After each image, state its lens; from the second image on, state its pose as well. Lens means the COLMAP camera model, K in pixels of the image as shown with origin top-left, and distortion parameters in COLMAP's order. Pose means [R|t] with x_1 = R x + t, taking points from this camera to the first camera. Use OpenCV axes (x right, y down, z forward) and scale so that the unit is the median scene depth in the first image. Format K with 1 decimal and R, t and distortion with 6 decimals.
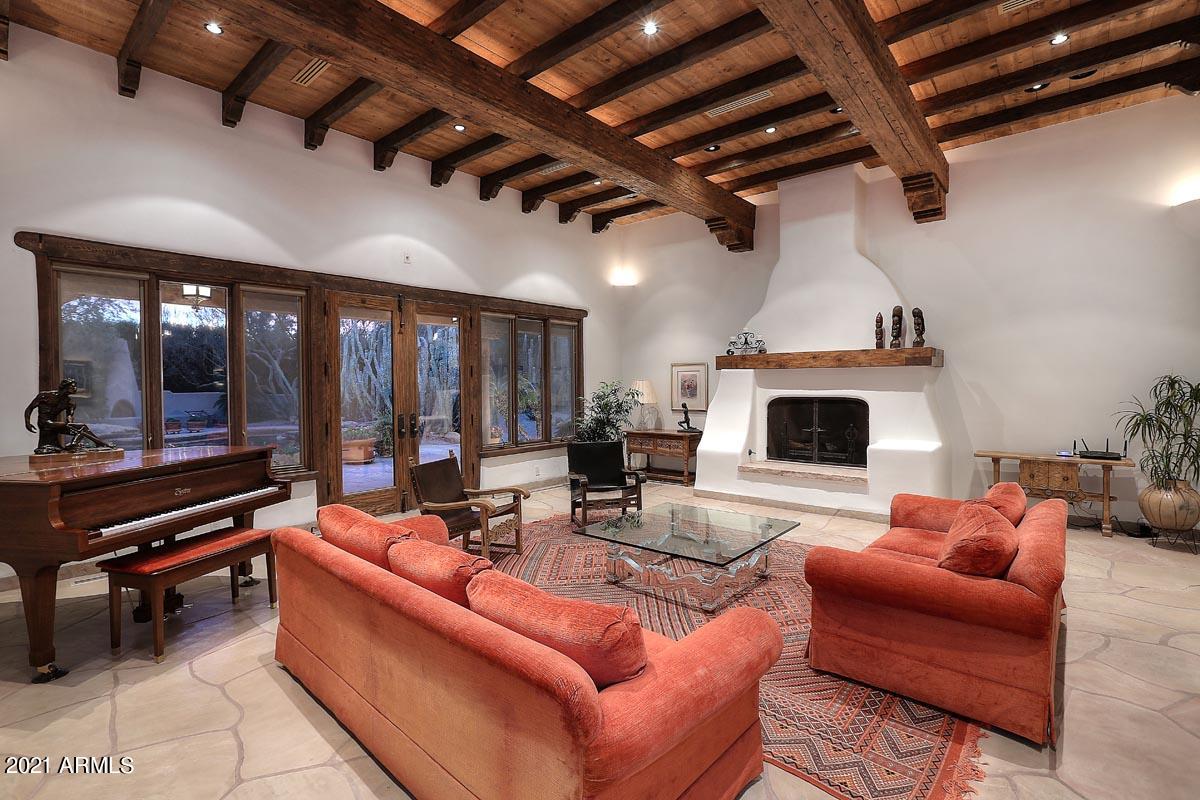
lens RADIAL K [[551.6, 0, 576.5], [0, 551.6, 395.8], [0, 0, 1]] dist [-0.035200, 0.007716]
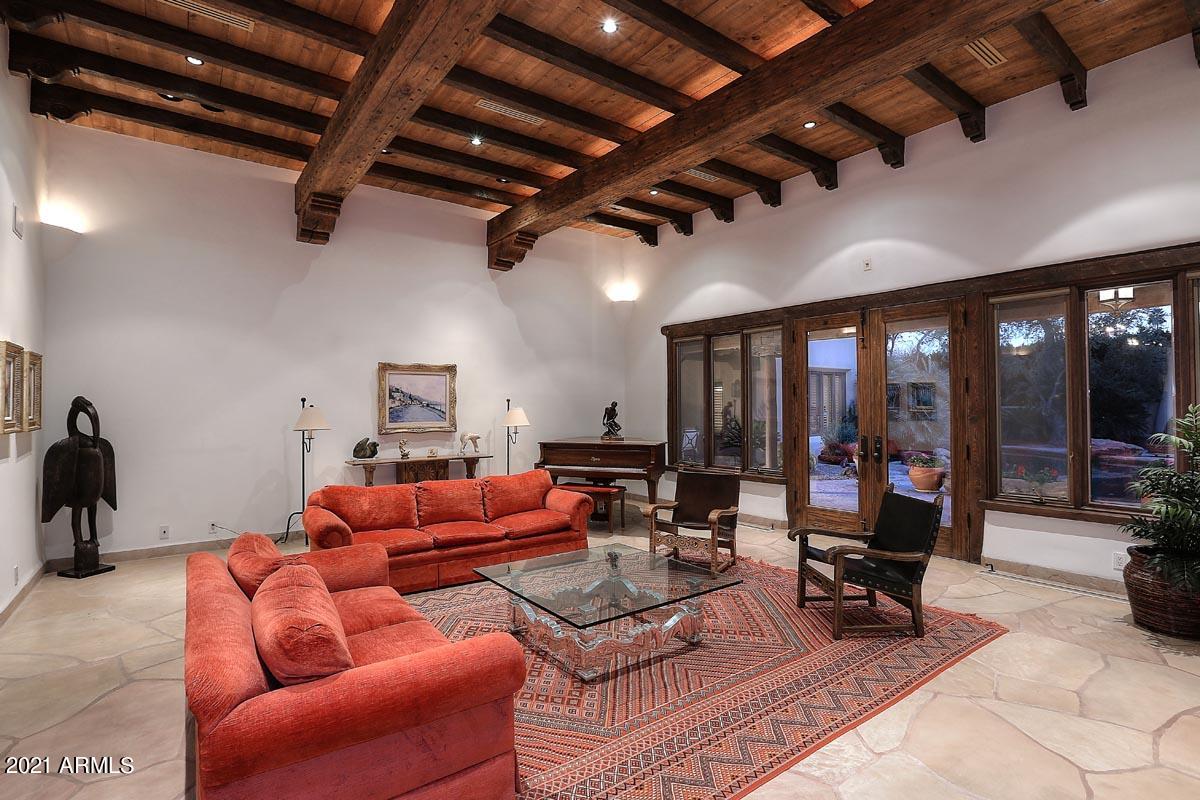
lens RADIAL K [[551.6, 0, 598.0], [0, 551.6, 397.3], [0, 0, 1]] dist [-0.035200, 0.007716]
pose [[-0.173798, -0.006428, -0.984760, 0.729815], [-0.016550, 0.999857, -0.003605, -0.022209], [0.984642, 0.015671, -0.173879, 0.794517]]
